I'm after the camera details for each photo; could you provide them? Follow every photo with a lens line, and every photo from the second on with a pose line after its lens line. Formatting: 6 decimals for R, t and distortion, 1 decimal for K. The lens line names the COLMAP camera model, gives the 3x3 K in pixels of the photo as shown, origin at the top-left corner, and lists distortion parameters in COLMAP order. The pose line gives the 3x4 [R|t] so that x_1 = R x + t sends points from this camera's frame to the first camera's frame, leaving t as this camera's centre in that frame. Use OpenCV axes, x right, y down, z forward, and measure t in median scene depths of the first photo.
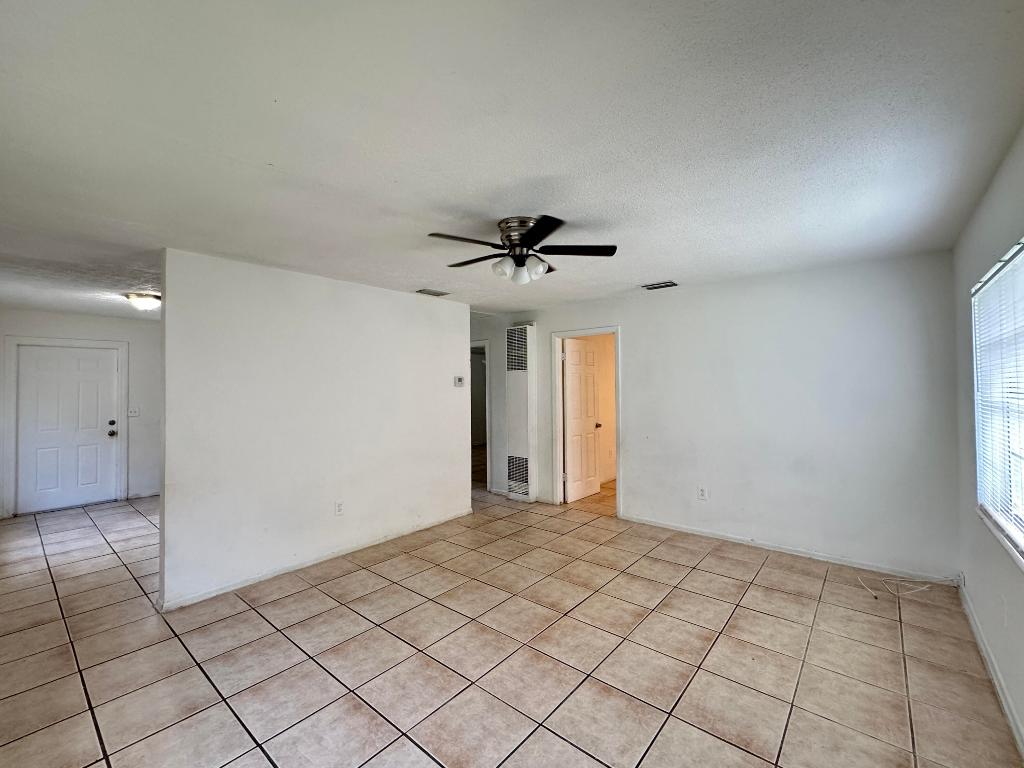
lens RADIAL K [[424.0, 0, 512.0], [0, 424.0, 384.0], [0, 0, 1]] dist [-0.003725, 0.000036]
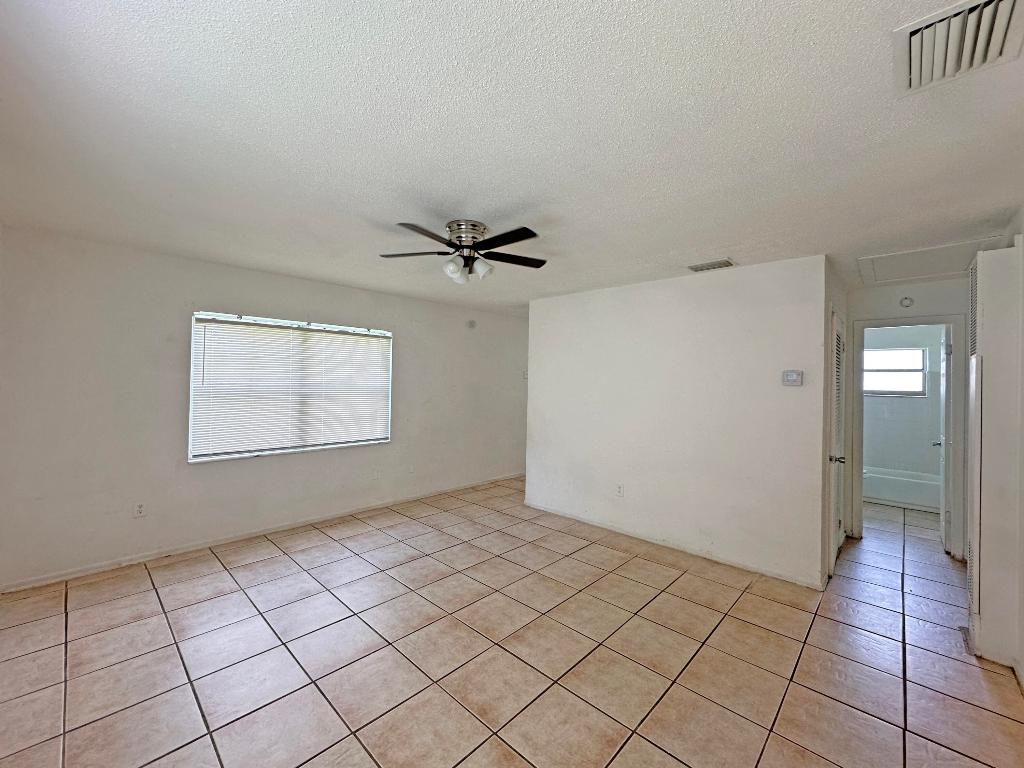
lens RADIAL K [[424.0, 0, 512.0], [0, 424.0, 384.0], [0, 0, 1]] dist [-0.003725, 0.000036]
pose [[-0.059986, 0.015243, -0.998083, 0.853543], [-0.013079, 0.999786, 0.016055, 0.007739], [0.998114, 0.014017, -0.059774, 0.952187]]
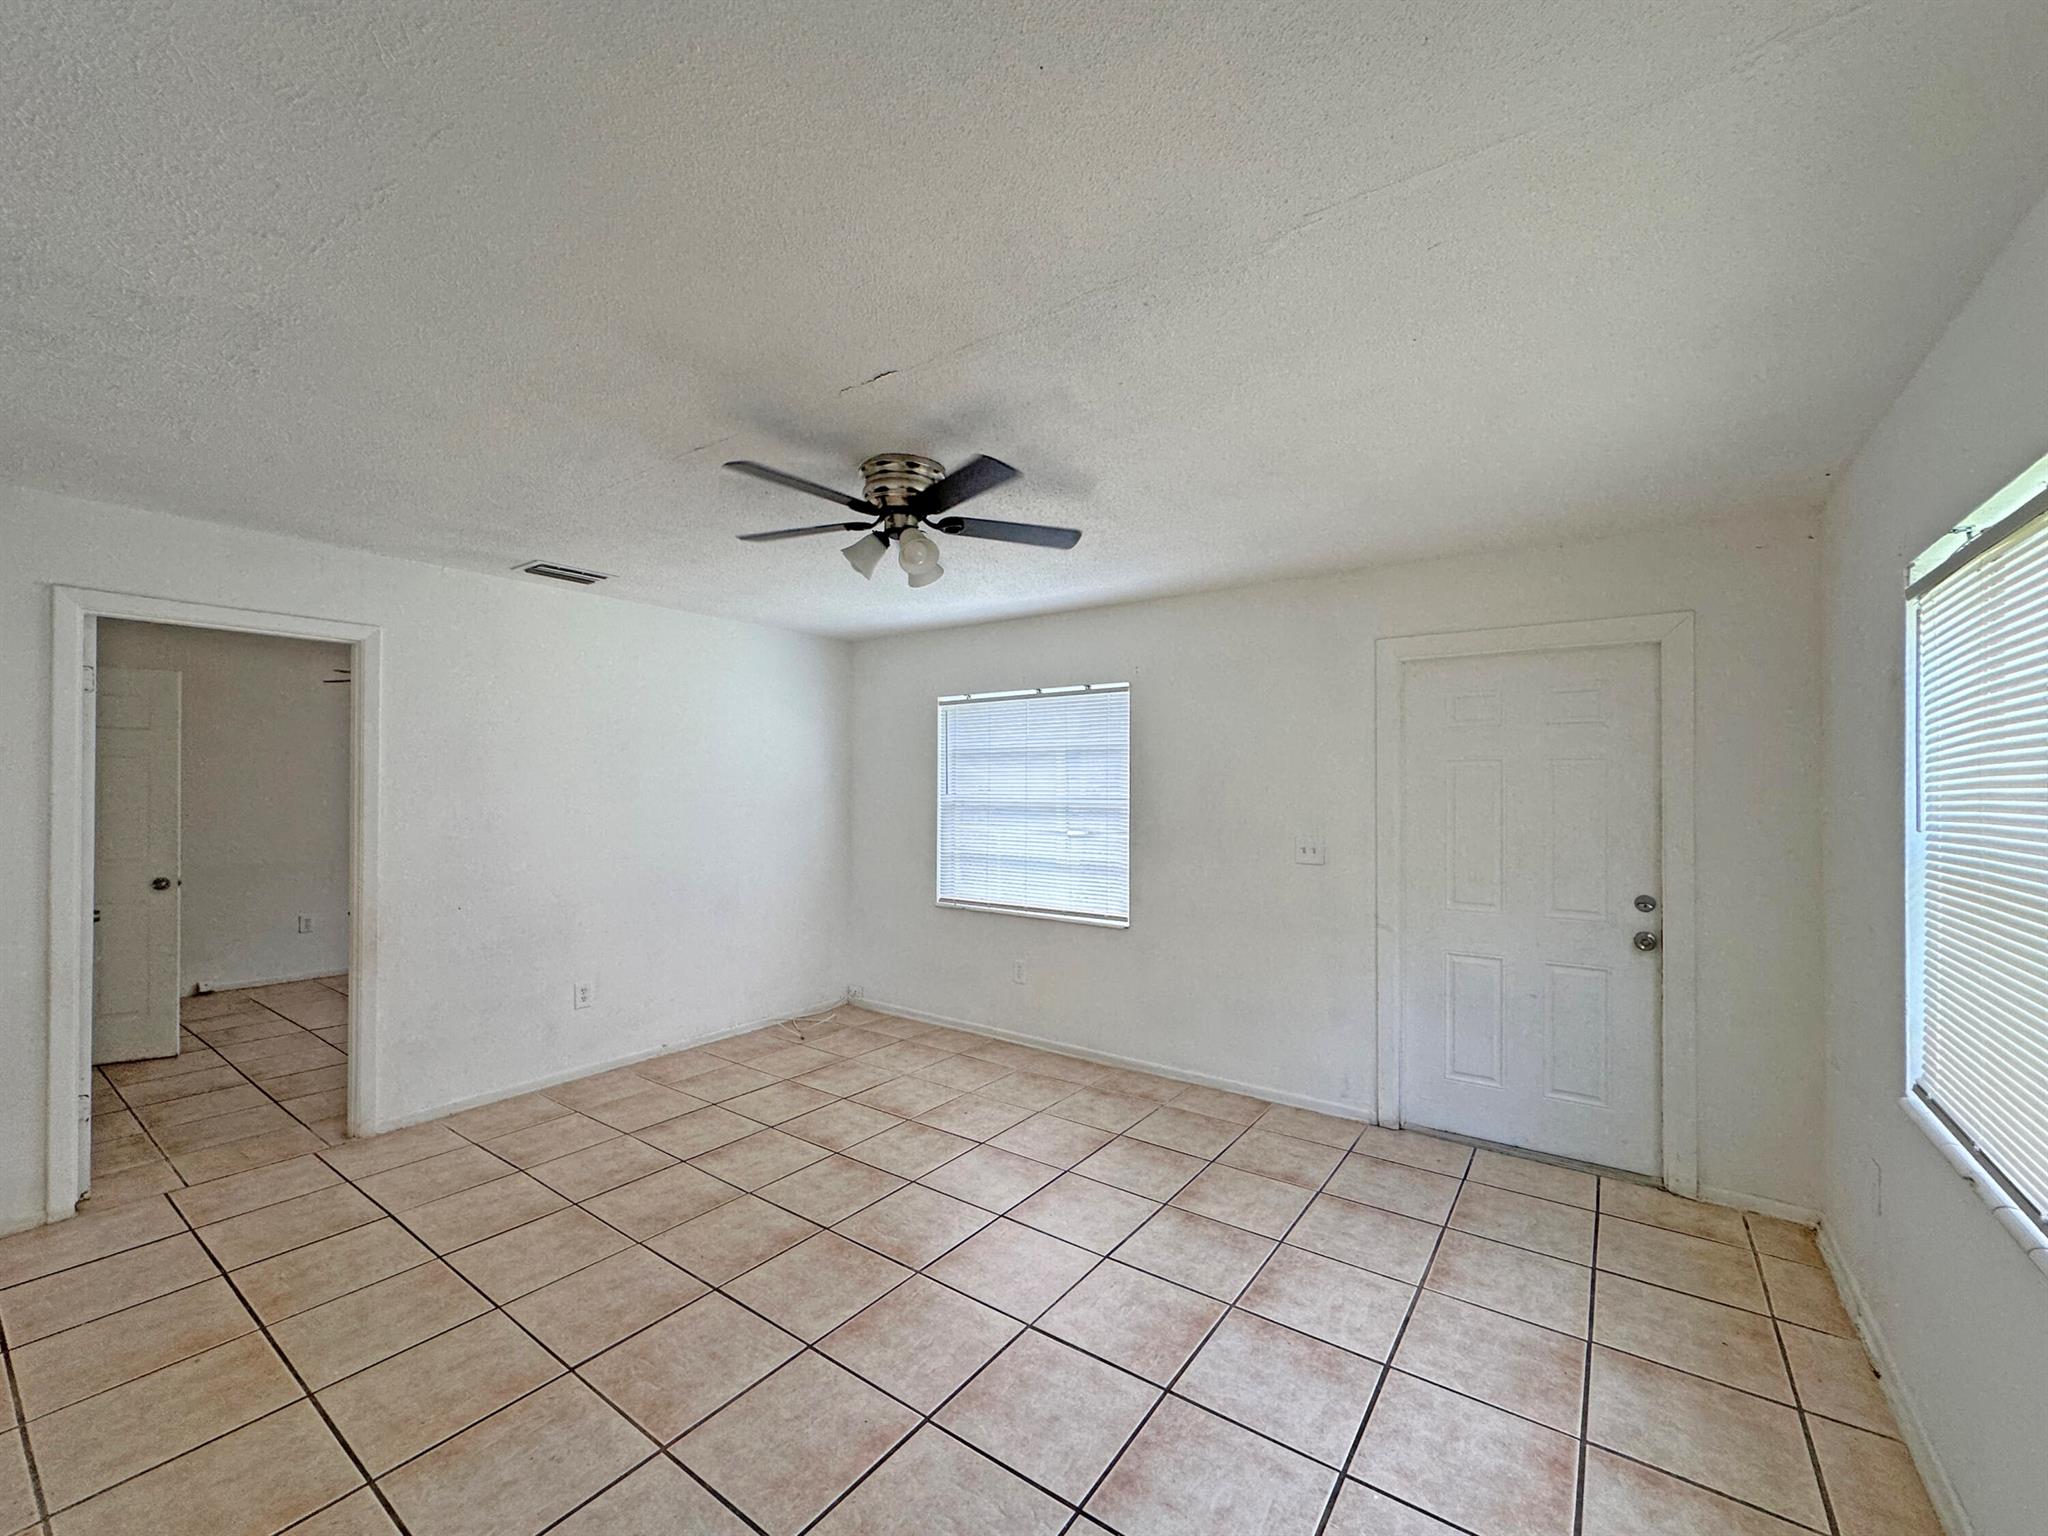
lens RADIAL K [[848.0, 0, 1024.0], [0, 848.0, 768.0], [0, 0, 1]] dist [-0.003725, 0.000036]
pose [[-0.071322, 0.026625, 0.997098, -0.809916], [-0.008562, 0.999590, -0.027304, 0.017948], [-0.997417, -0.010485, -0.071065, 0.746158]]
